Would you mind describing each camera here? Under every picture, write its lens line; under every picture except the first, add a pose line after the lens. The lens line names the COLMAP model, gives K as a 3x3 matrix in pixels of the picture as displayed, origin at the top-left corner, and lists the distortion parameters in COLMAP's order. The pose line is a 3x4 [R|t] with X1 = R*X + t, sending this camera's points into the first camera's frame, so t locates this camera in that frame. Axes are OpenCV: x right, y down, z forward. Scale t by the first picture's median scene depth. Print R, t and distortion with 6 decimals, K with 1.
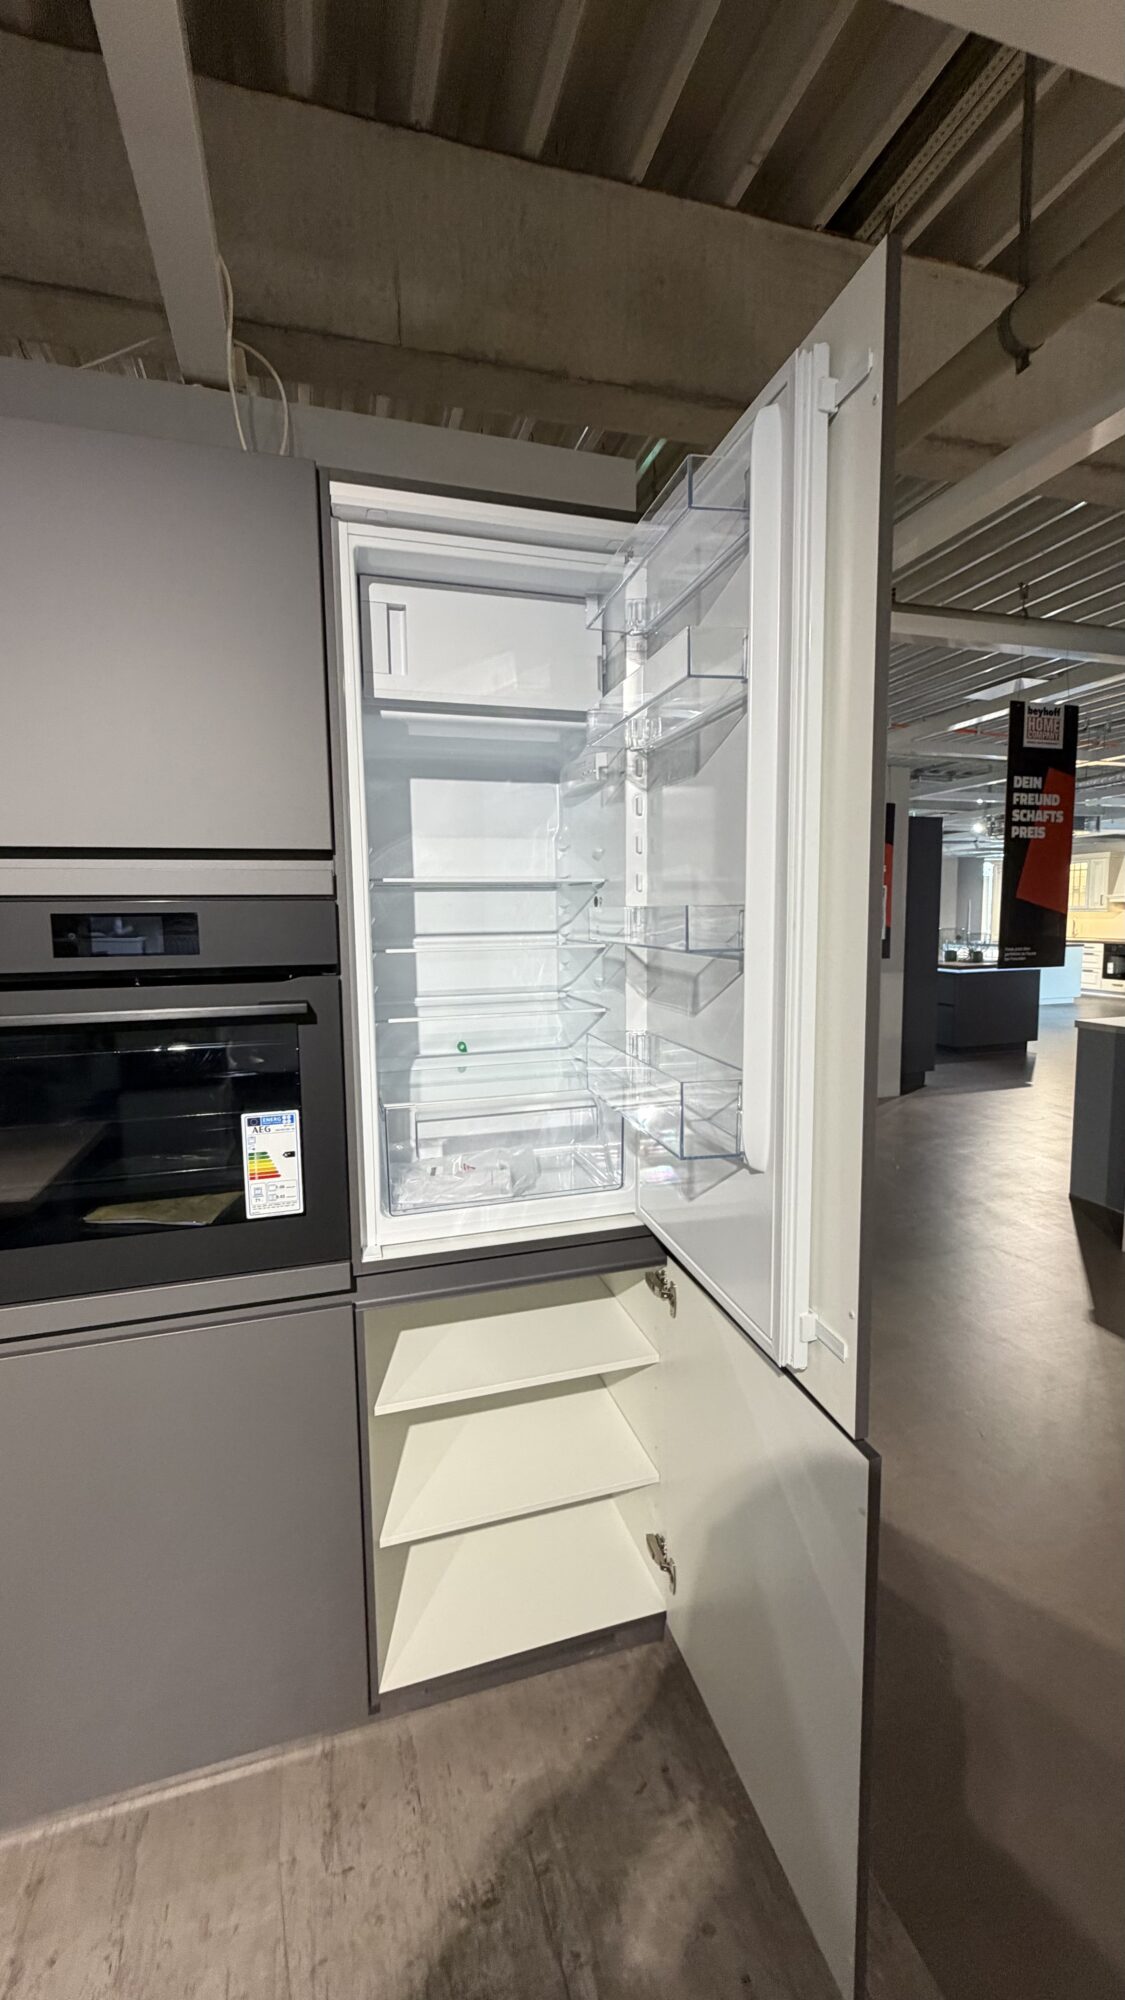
lens RADIAL K [[804.2, 0, 563.7], [0, 804.2, 993.5], [0, 0, 1]] dist [0.000854, 0.000088]
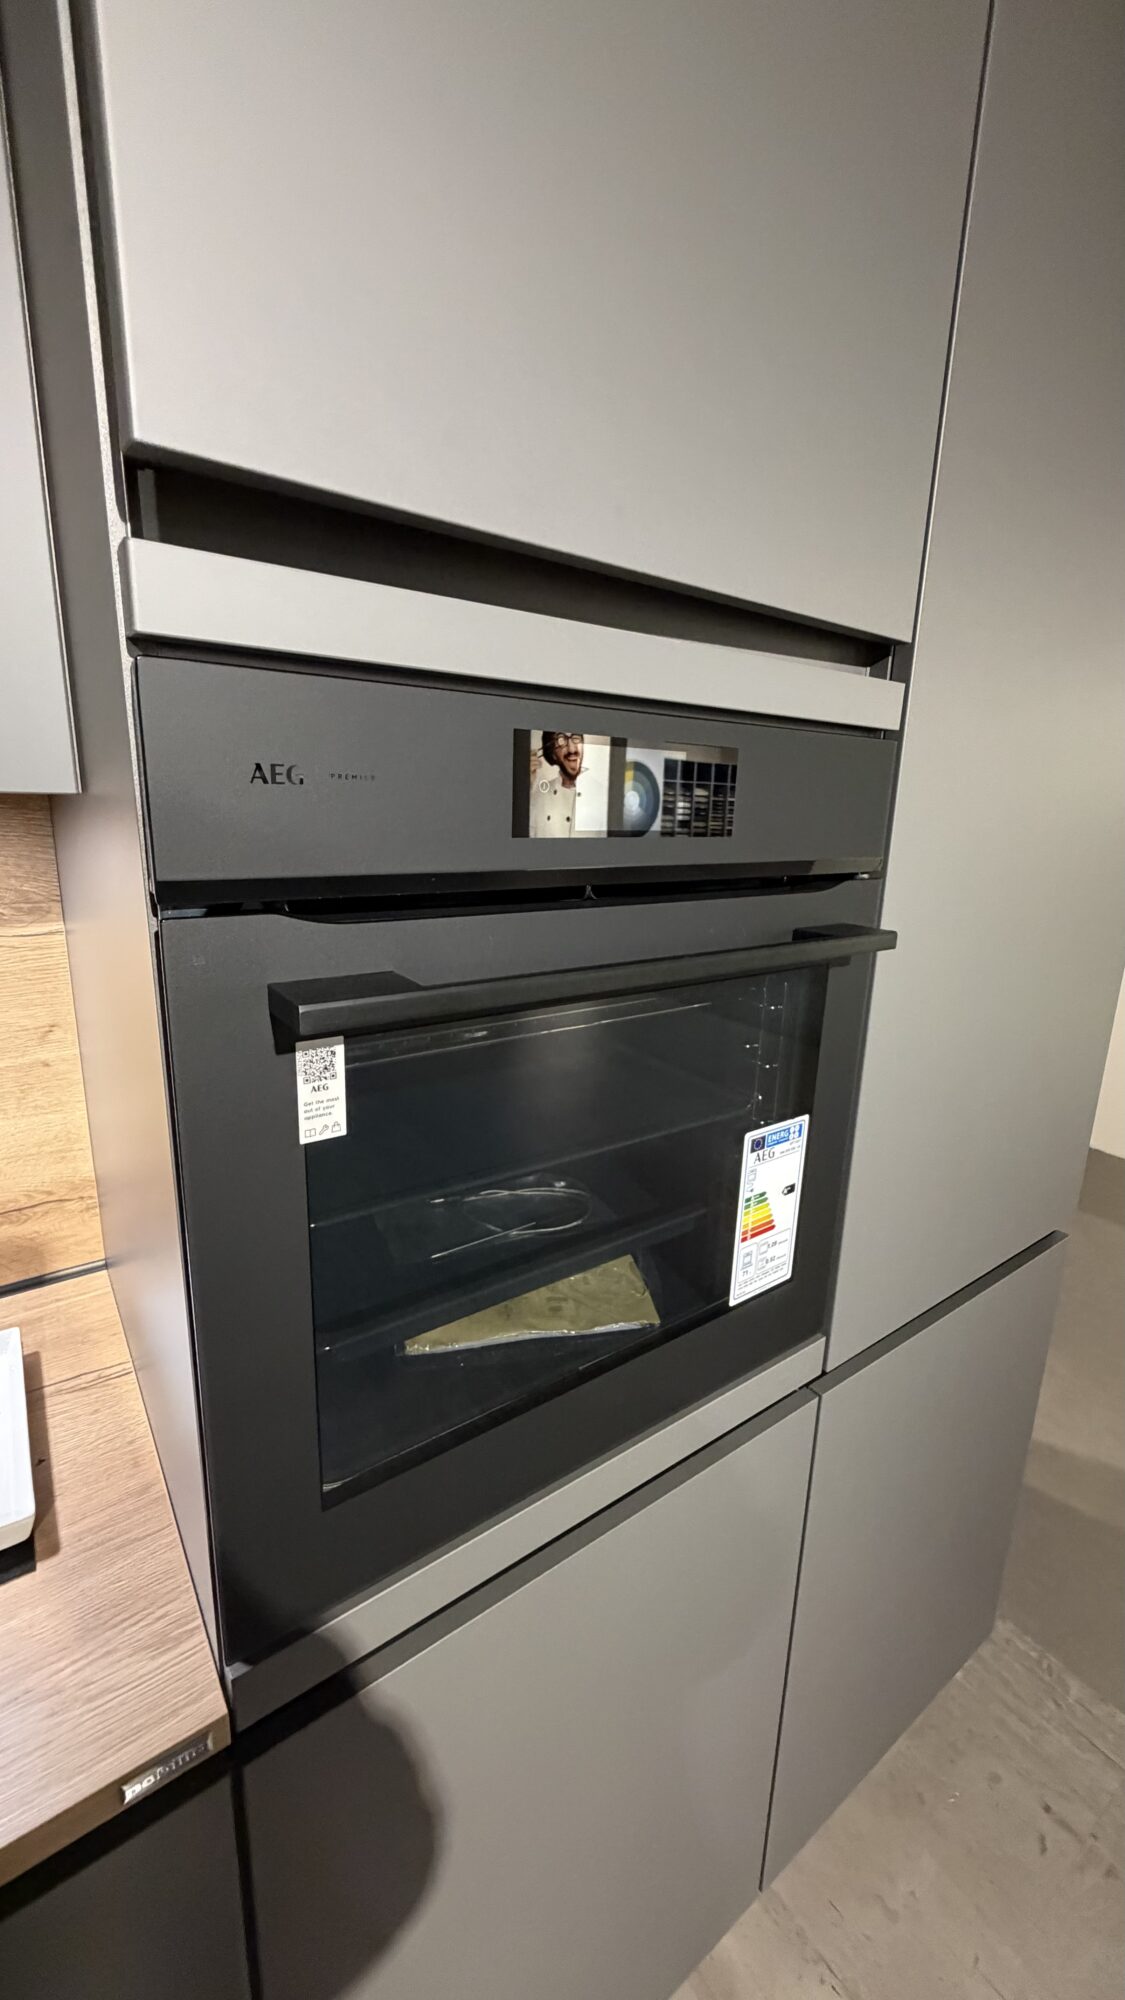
lens RADIAL K [[834.7, 0, 562.5], [0, 834.7, 1000.0], [0, 0, 1]] dist [-0.000135, -0.000072]
pose [[0.945501, -0.040521, 0.323089, -0.690632], [-0.008327, 0.988893, 0.148394, -0.023898], [-0.325514, -0.142997, 0.934662, 0.512658]]
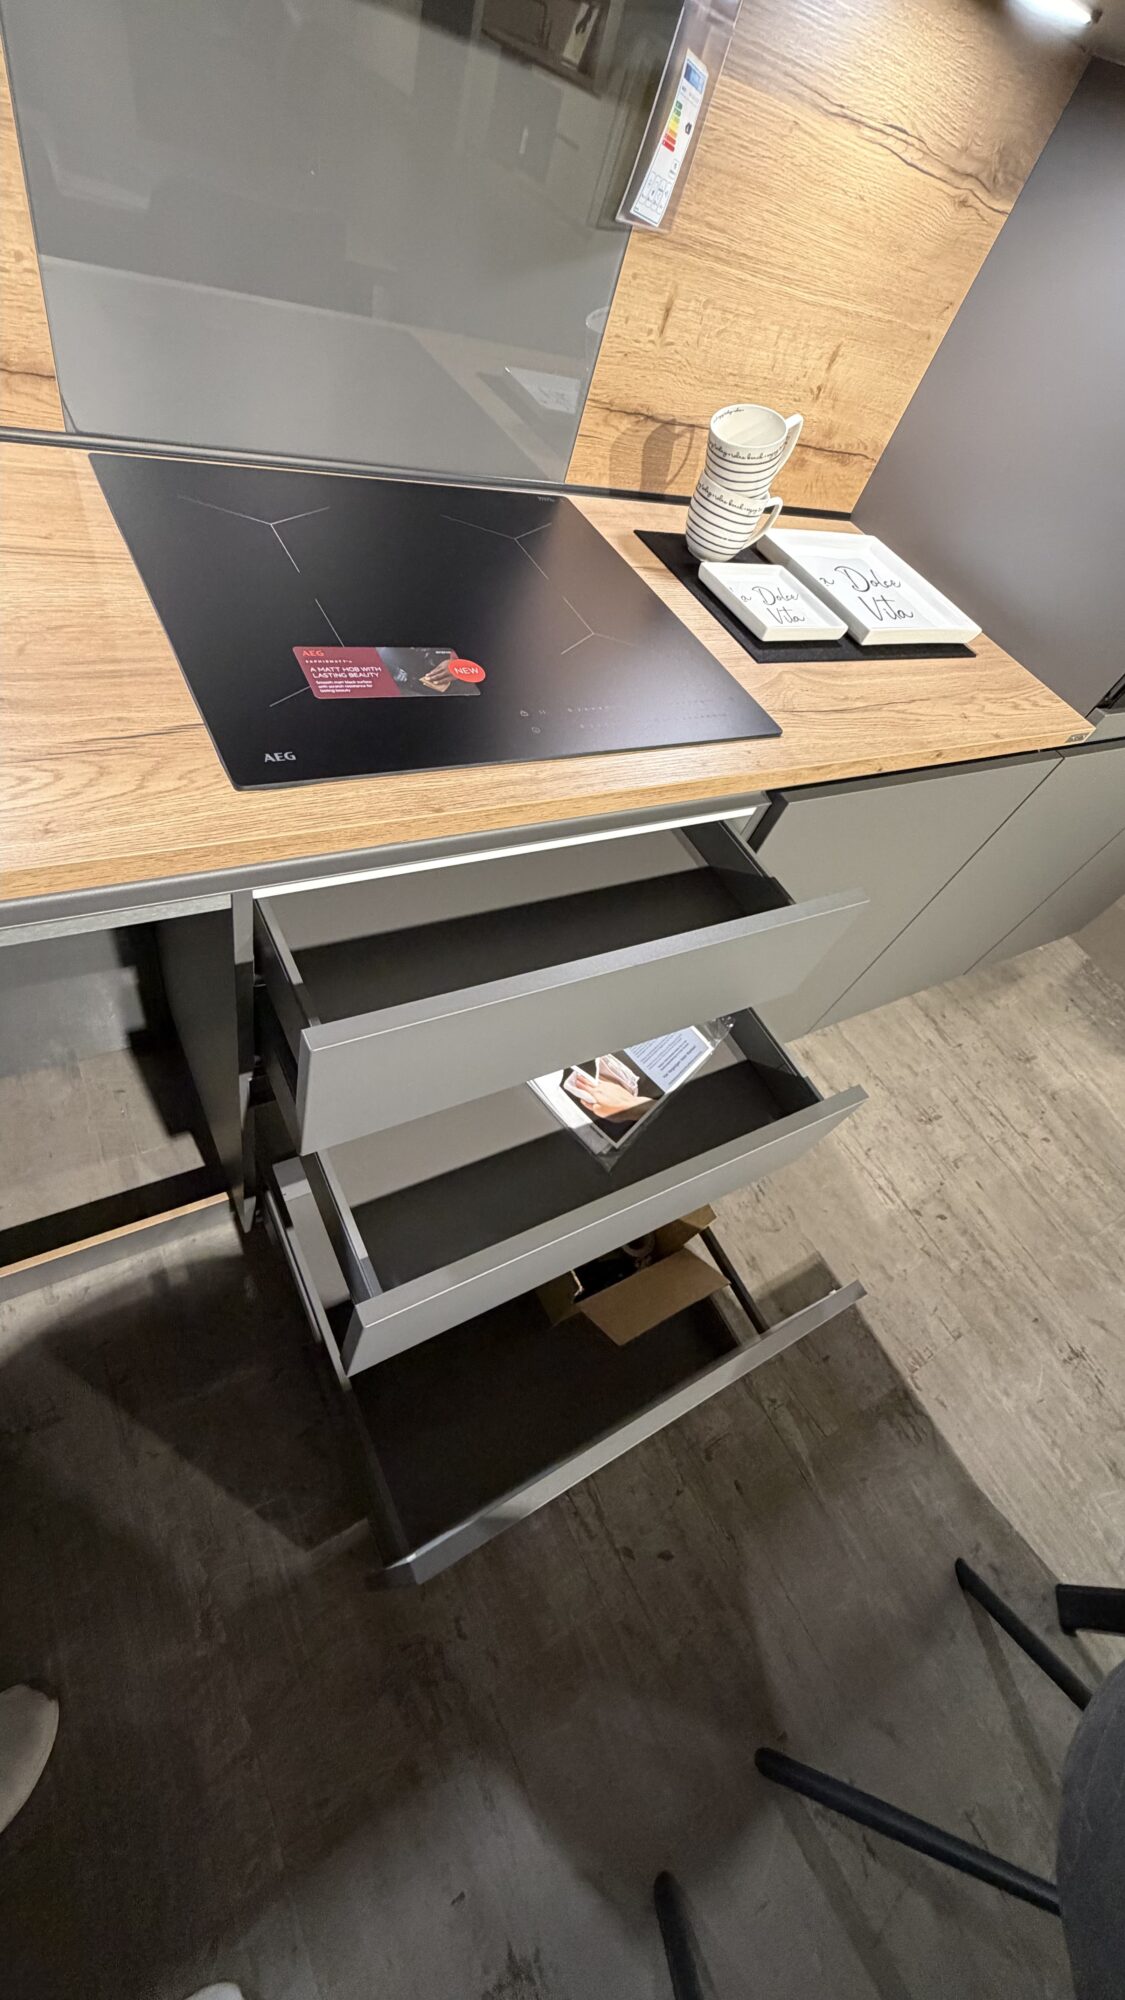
lens RADIAL K [[804.2, 0, 563.7], [0, 804.2, 993.5], [0, 0, 1]] dist [0.000854, 0.000088]
pose [[0.933737, 0.013166, 0.357718, -1.598194], [-0.274234, 0.668595, 0.691214, 0.118828], [-0.230068, -0.743510, 0.627903, 0.256157]]
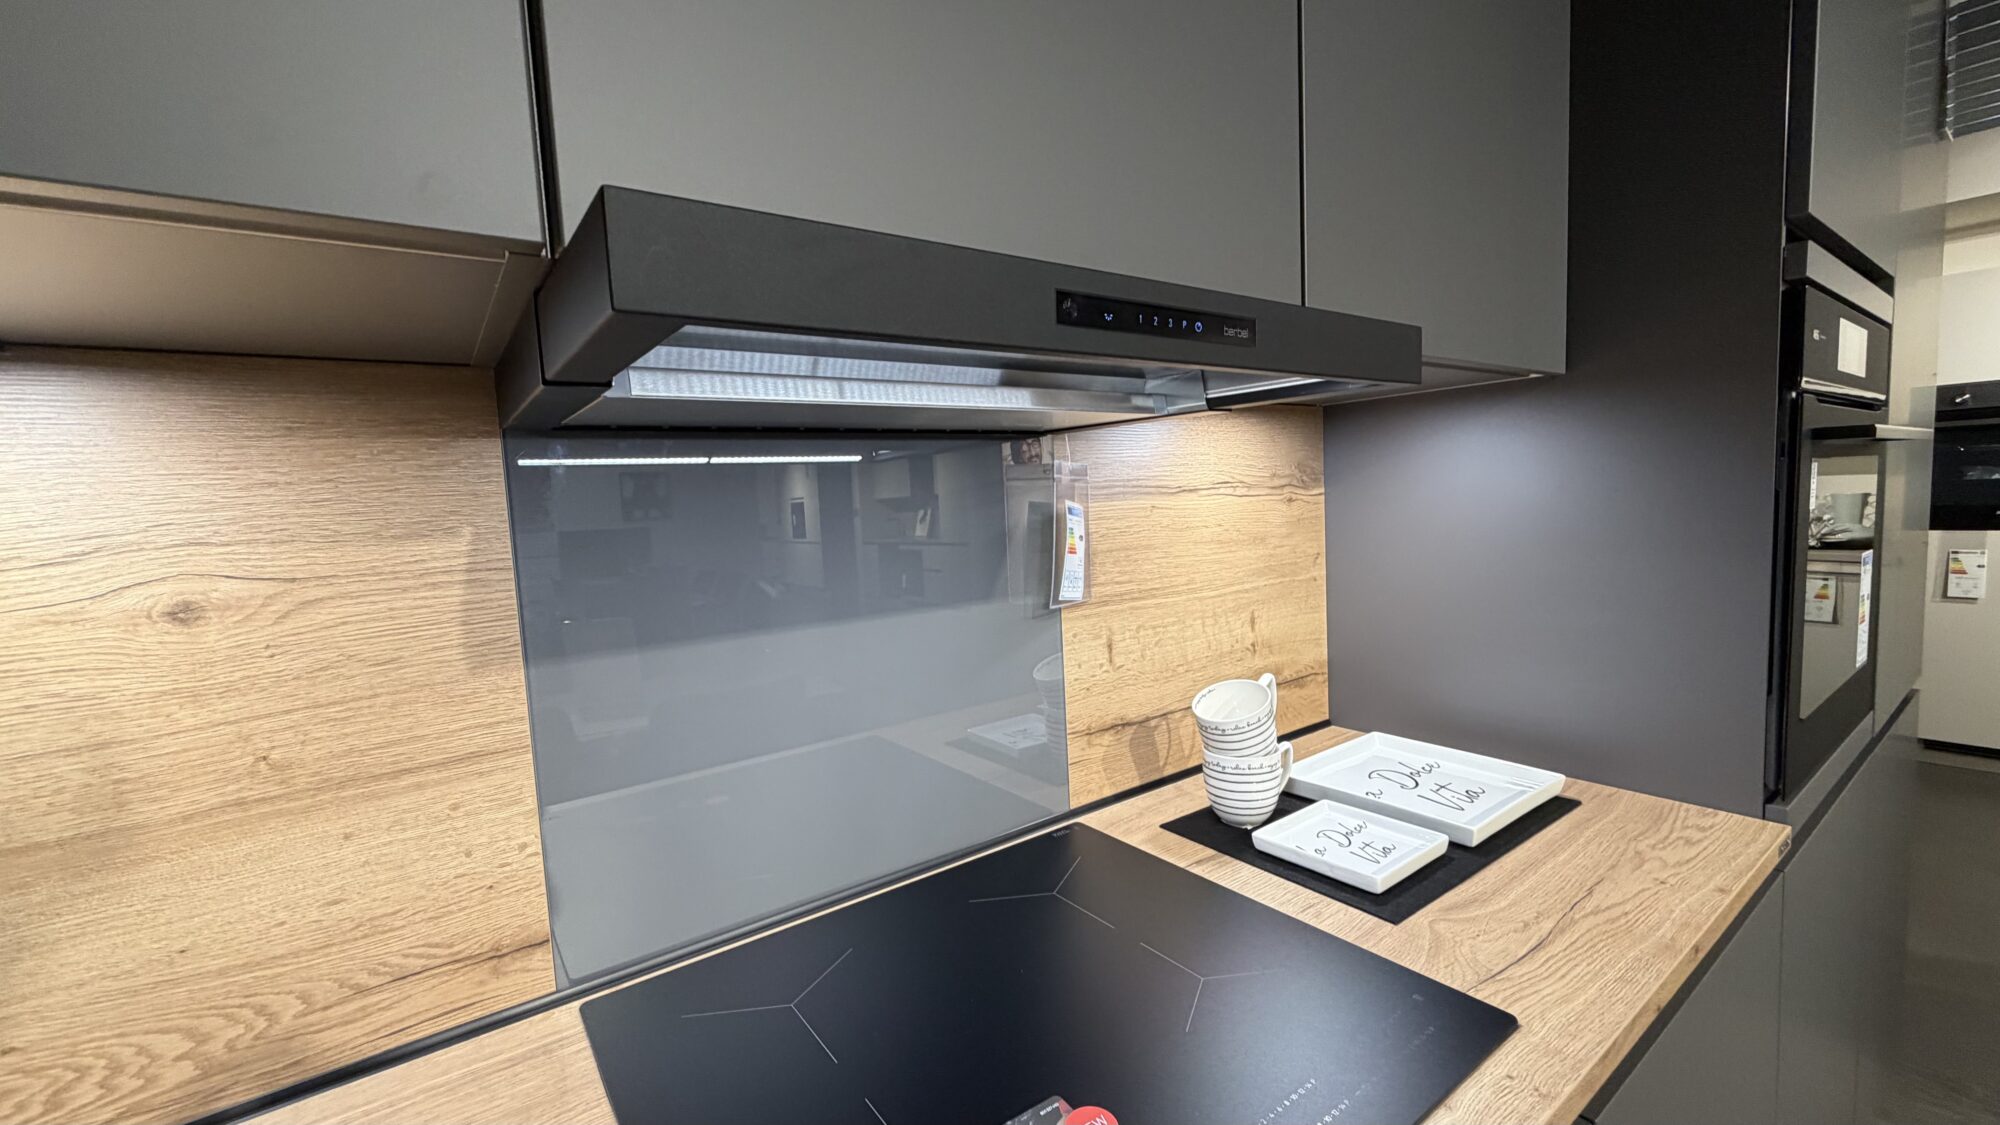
lens RADIAL K [[804.2, 0, 1000.0], [0, 804.2, 562.5], [0, 0, 1]] dist [0.000854, 0.000088]
pose [[0.943614, -0.060950, 0.325390, -1.617393], [0.069656, 0.997456, -0.015161, 0.103901], [-0.323638, 0.036972, 0.945458, 0.438733]]
